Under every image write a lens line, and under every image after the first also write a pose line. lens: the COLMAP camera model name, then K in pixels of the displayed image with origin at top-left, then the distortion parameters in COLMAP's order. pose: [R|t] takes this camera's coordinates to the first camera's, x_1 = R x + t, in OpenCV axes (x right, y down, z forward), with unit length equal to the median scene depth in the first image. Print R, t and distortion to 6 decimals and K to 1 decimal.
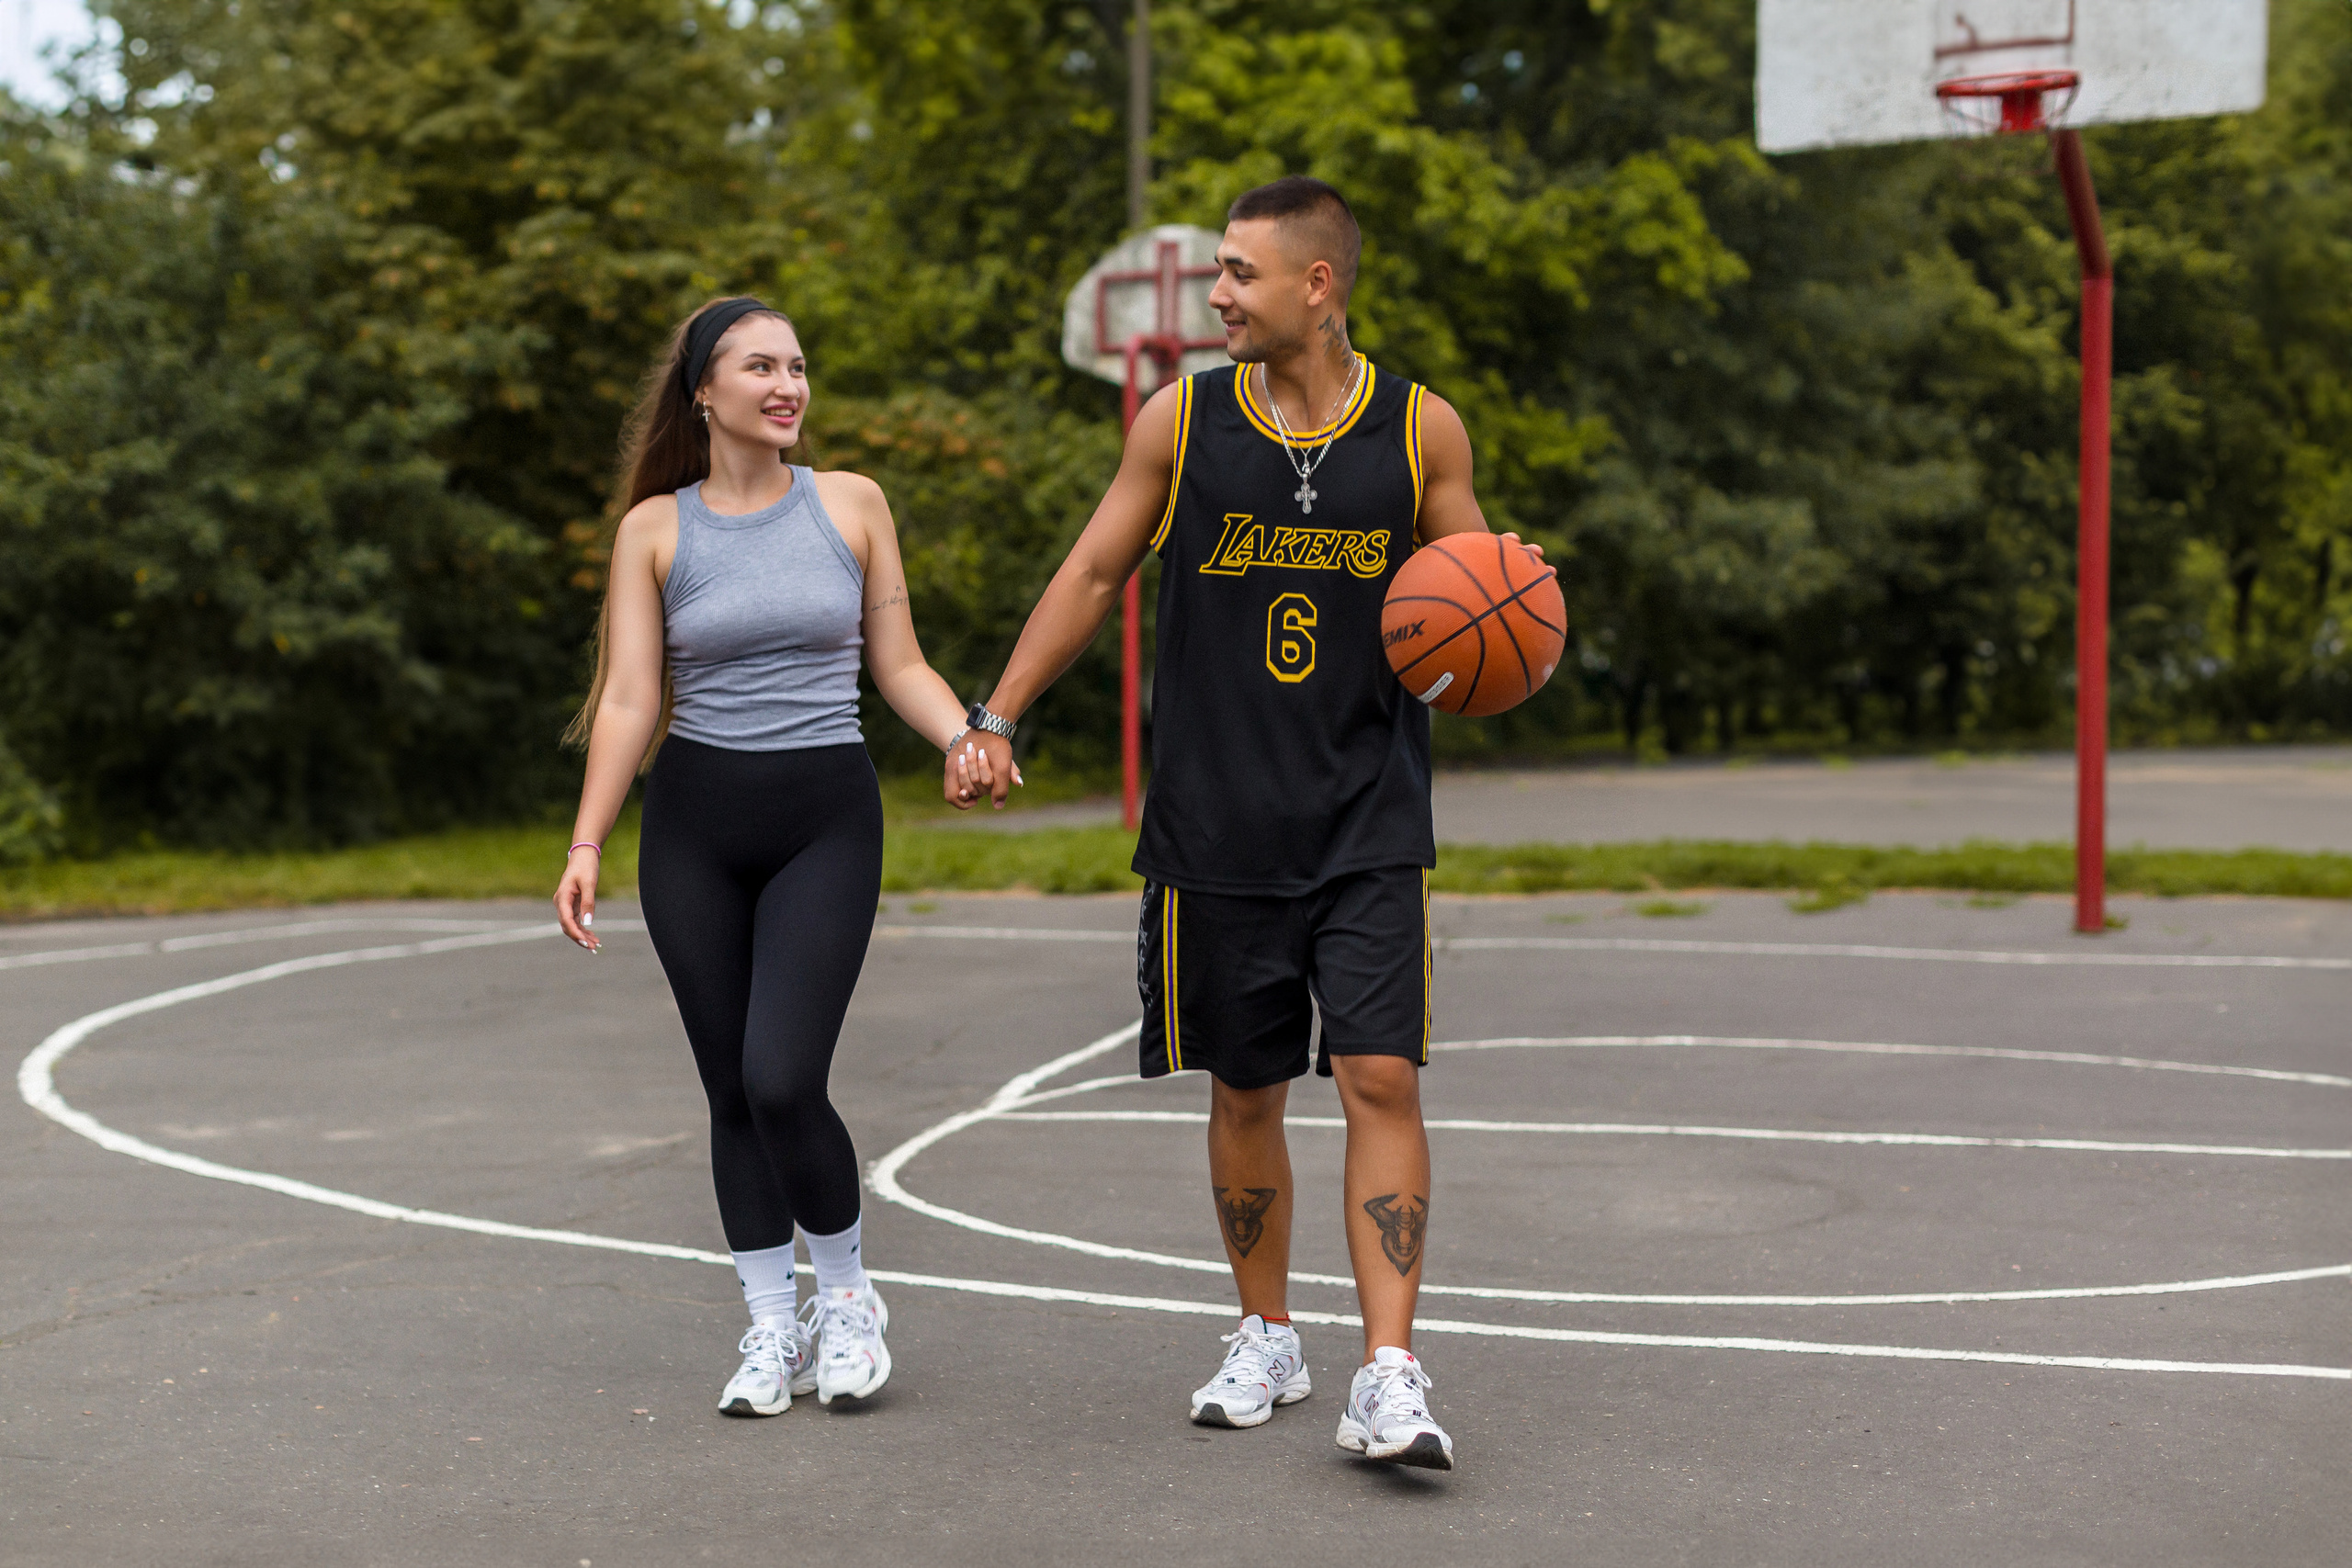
lens RADIAL K [[3370.1, 0, 1157.6], [0, 3370.1, 794.8], [0, 0, 1]] dist [0.034232, 0.000000]
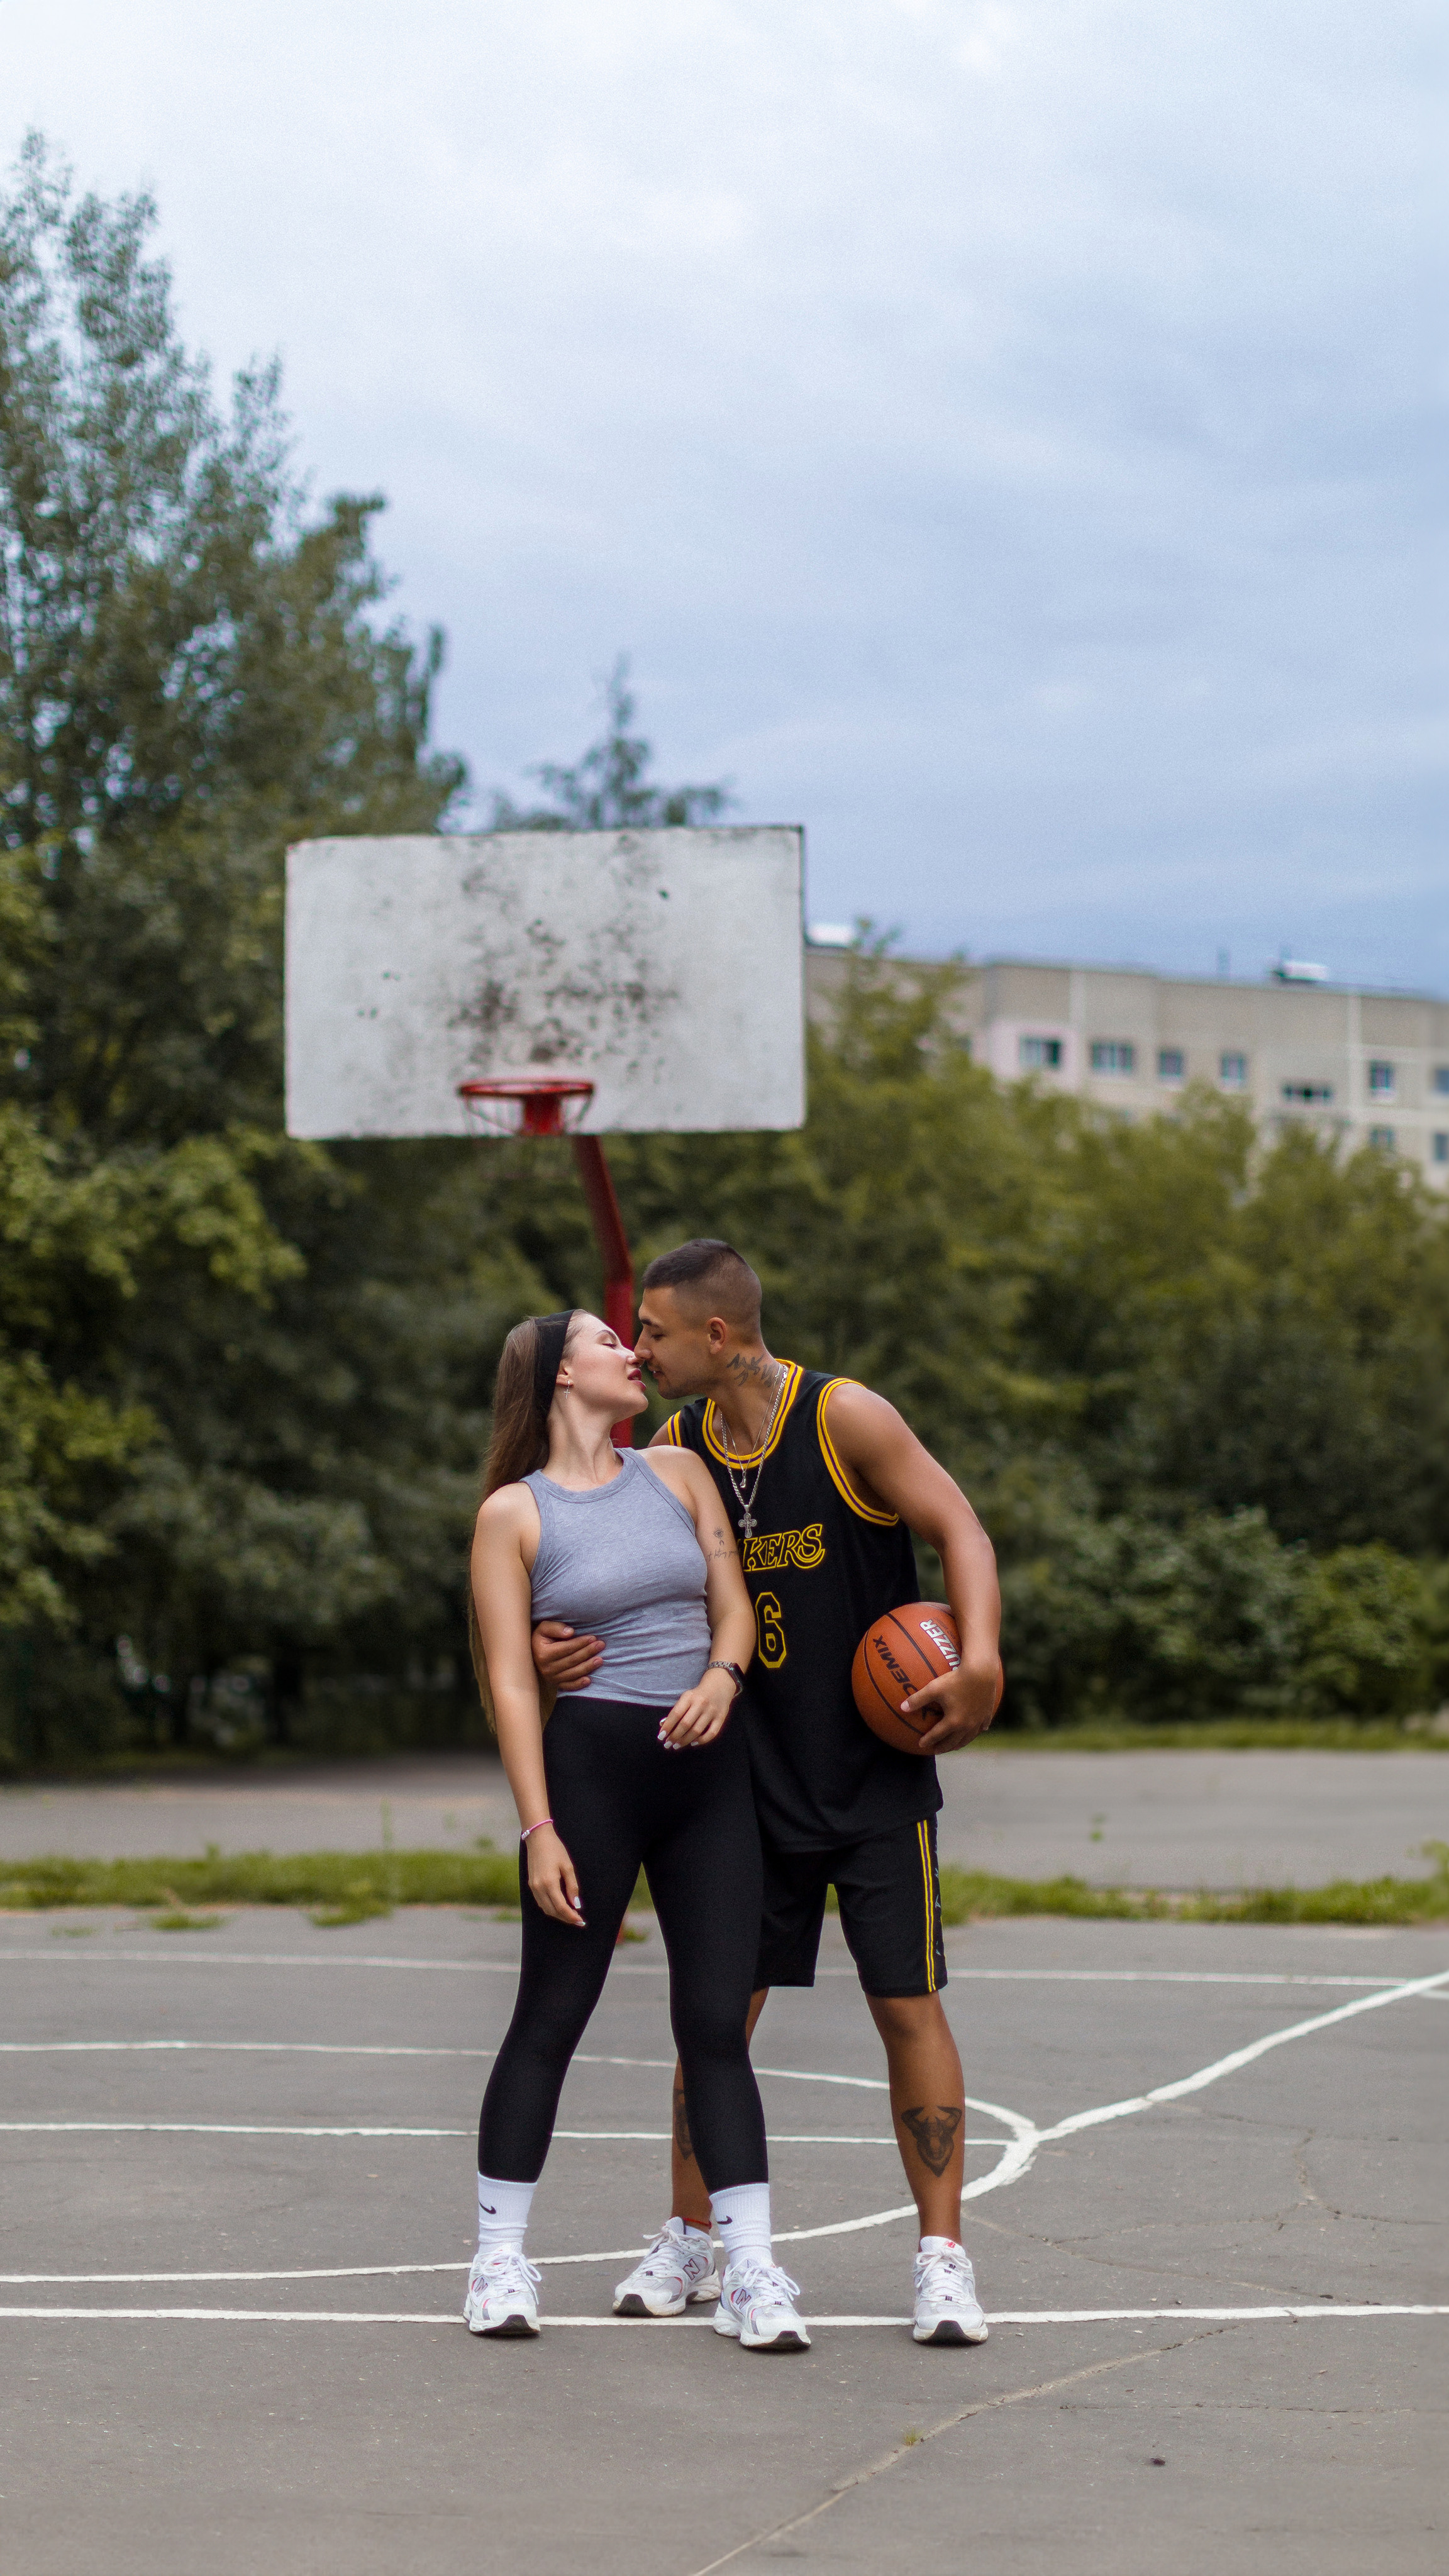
lens RADIAL K [[3668.8, 0, 635.7], [0, 3668.8, 1265.1], [0, 0, 1]] dist [0.030421, 0.000000]
pose [[0.966467, 0.048982, 0.252076, 0.005039], [-0.010057, 0.988106, -0.153445, 0.007735], [-0.256594, 0.145764, 0.955465, -0.036889]]
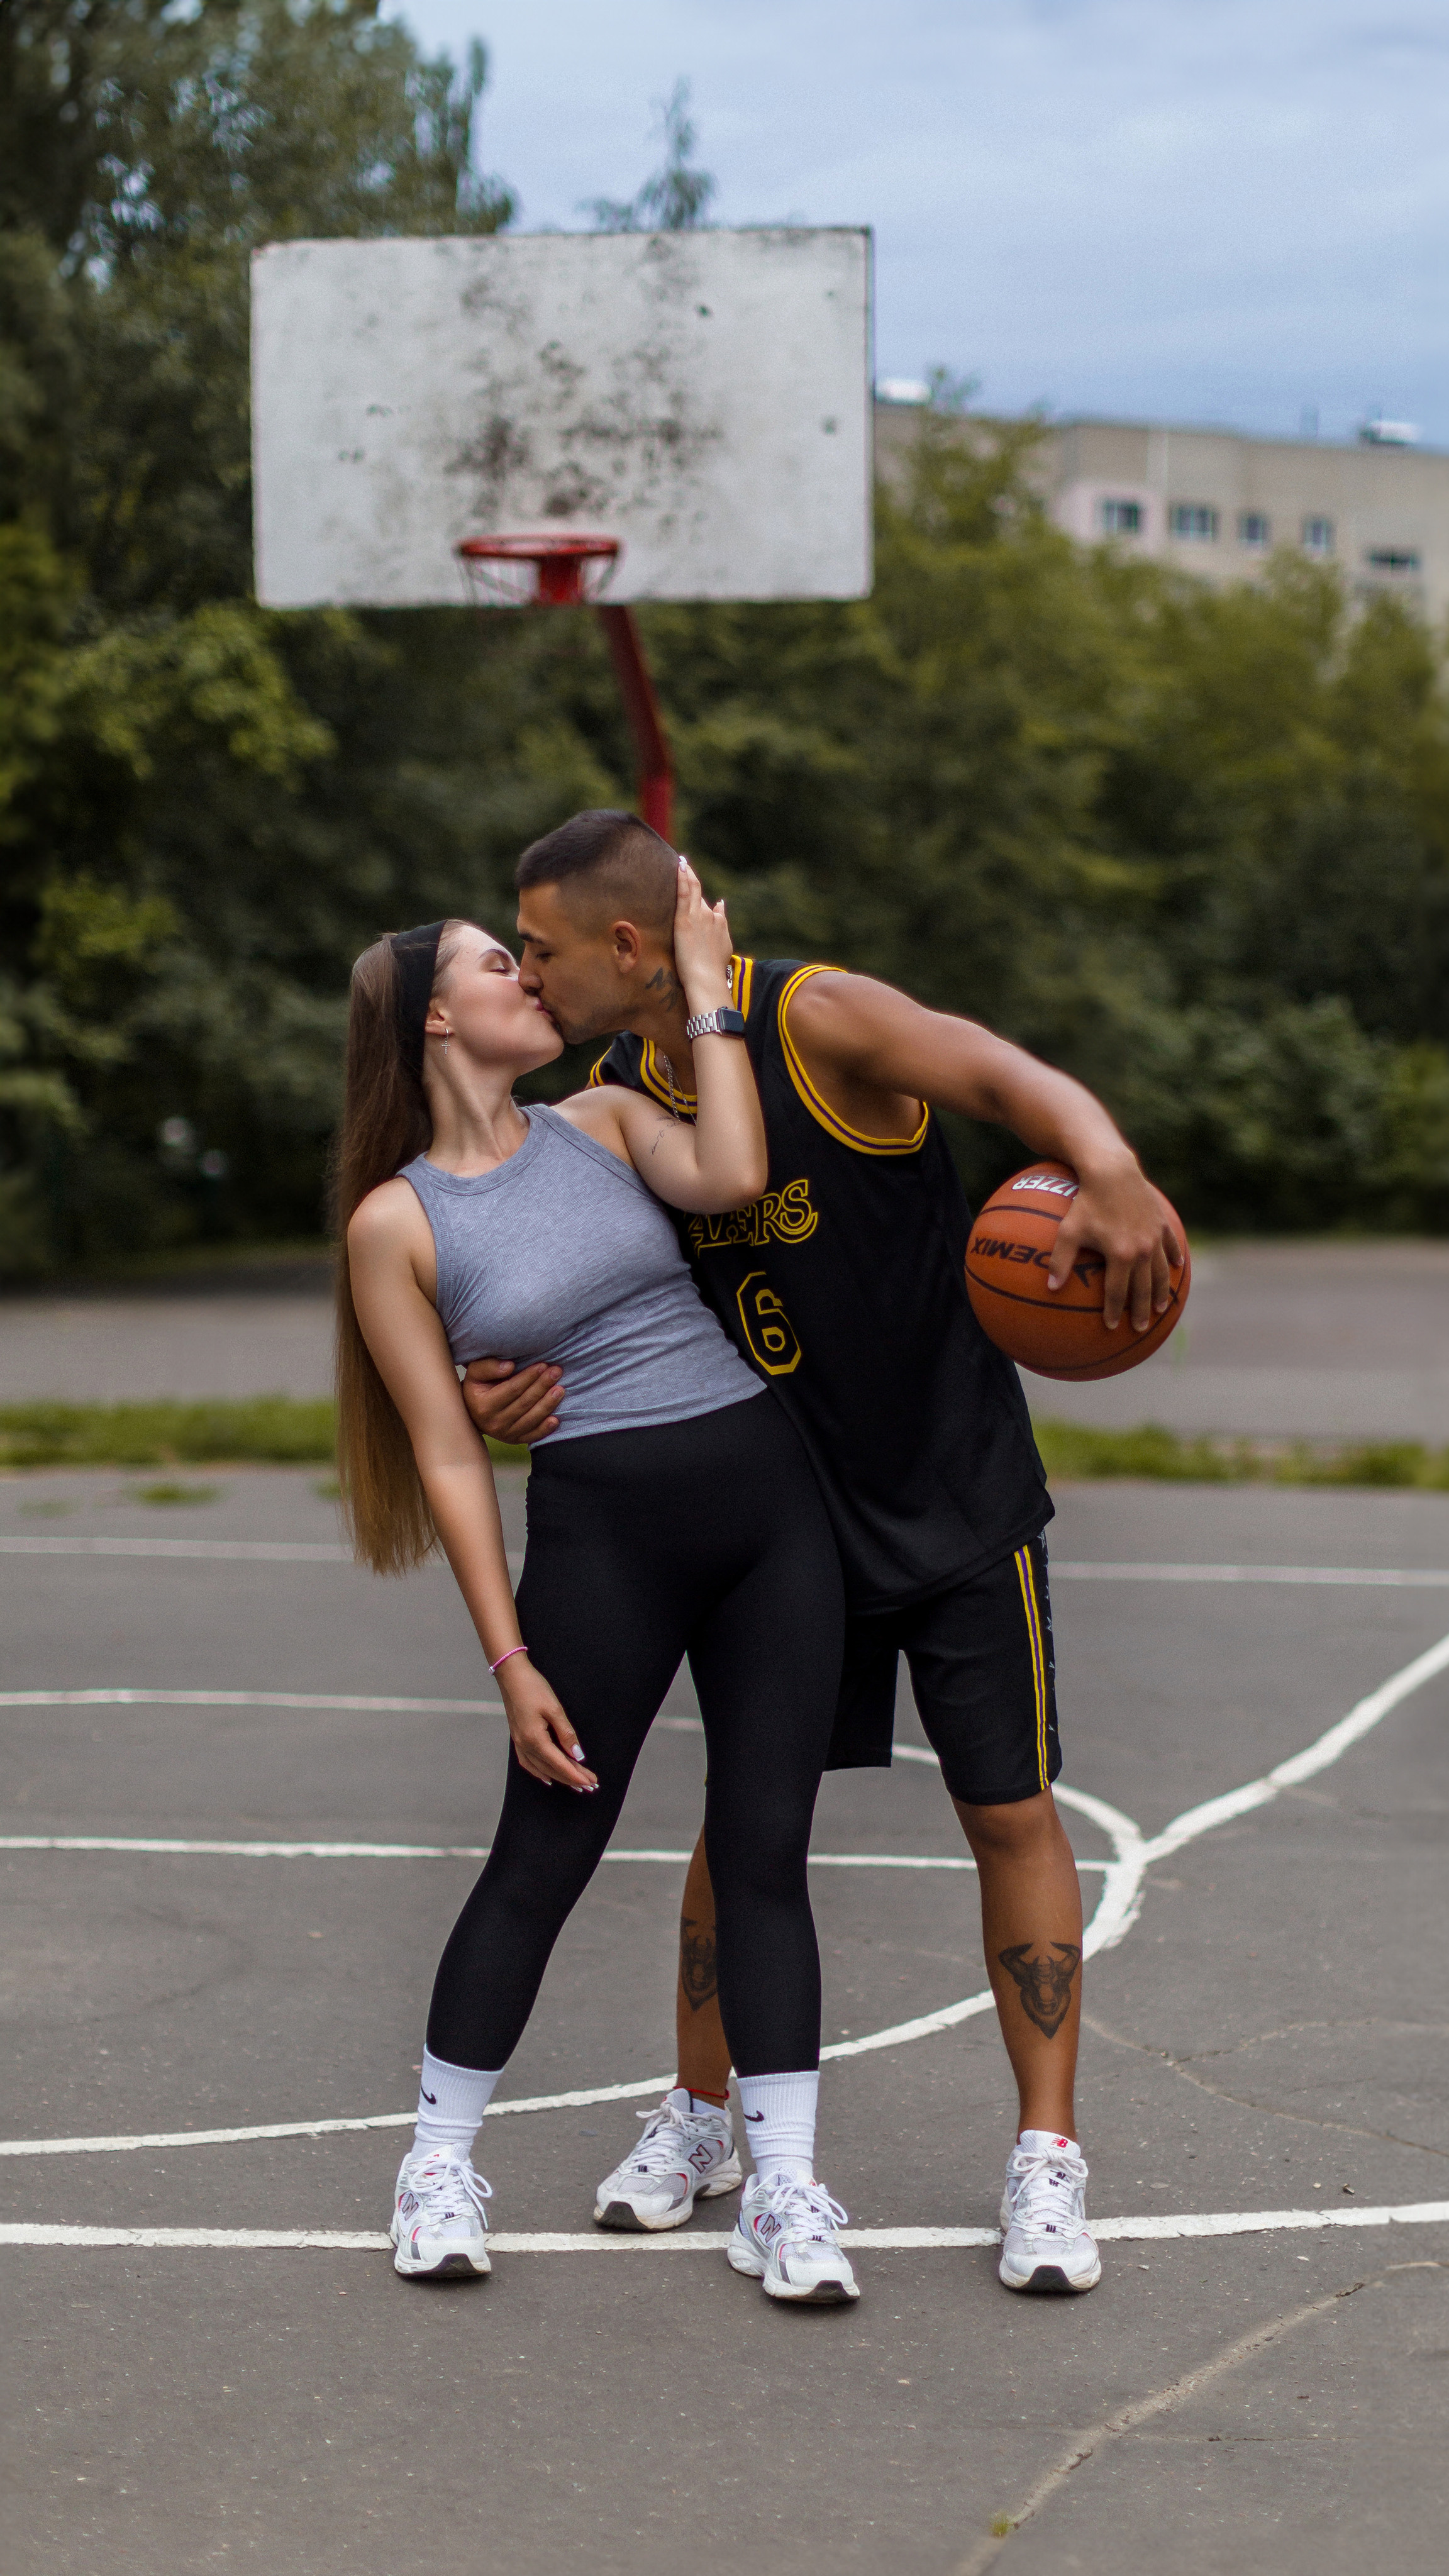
lens RADIAL K [[3668.8, 0, 786.0], [0, 3668.8, 1280.9], [0, 0, 1]] dist [0.030421, 0.000000]
pose [[0.960418, 0.011263, 0.278334, 0.037575], [-0.009685, 0.999928, -0.007042, -0.013190], [-0.278393, 0.004068, 0.960459, 0.064096]]
